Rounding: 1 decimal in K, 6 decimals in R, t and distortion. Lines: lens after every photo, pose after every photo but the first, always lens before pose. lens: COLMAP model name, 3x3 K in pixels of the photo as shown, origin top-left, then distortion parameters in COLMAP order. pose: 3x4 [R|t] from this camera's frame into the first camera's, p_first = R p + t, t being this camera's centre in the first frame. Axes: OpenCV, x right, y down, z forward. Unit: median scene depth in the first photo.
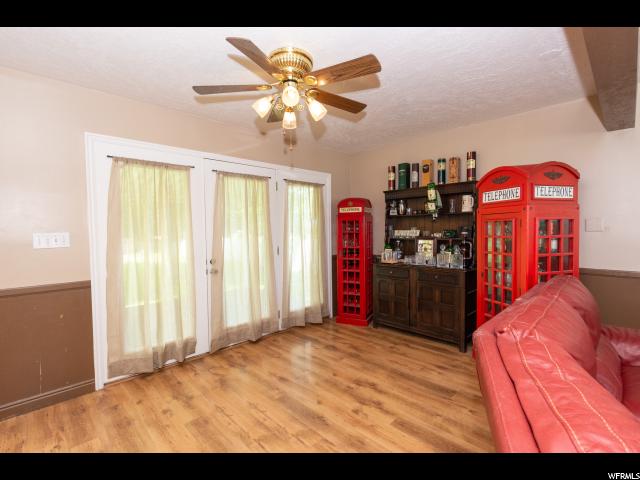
lens RADIAL K [[299.0, 0, 319.6], [0, 299.0, 240.9], [0, 0, 1]] dist [0.015872, -0.000821]
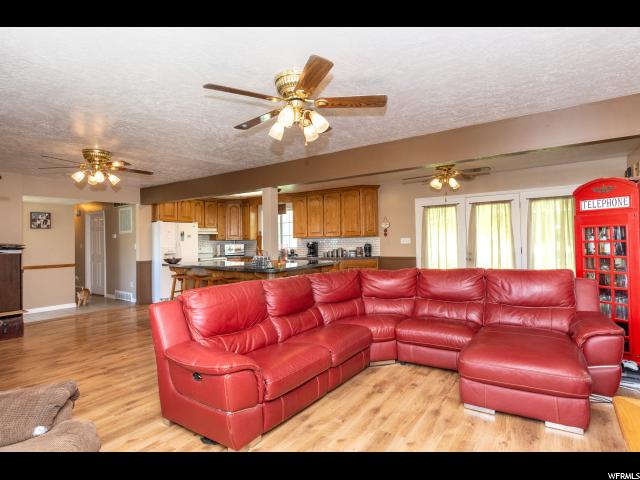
lens RADIAL K [[351.9, 0, 324.2], [0, 351.9, 238.2], [0, 0, 1]] dist [0.001357, 0.000024]
pose [[0.210456, 0.004883, -0.977591, 1.398427], [-0.022199, 0.999754, 0.000215, -0.003963], [0.977351, 0.021657, 0.210513, -0.270992]]
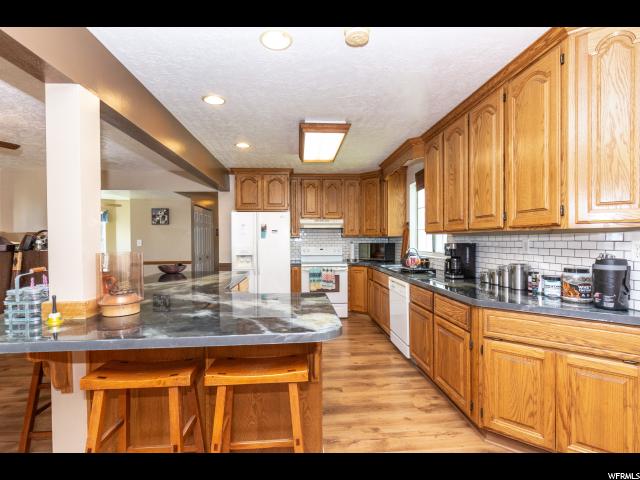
lens RADIAL K [[321.3, 0, 321.0], [0, 321.3, 241.5], [0, 0, 1]] dist [-0.006851, -0.001284]
pose [[-0.631882, 0.027420, -0.774579, -0.072645], [-0.010837, 0.998964, 0.044204, -0.017254], [0.774989, 0.036325, -0.630930, 0.444155]]
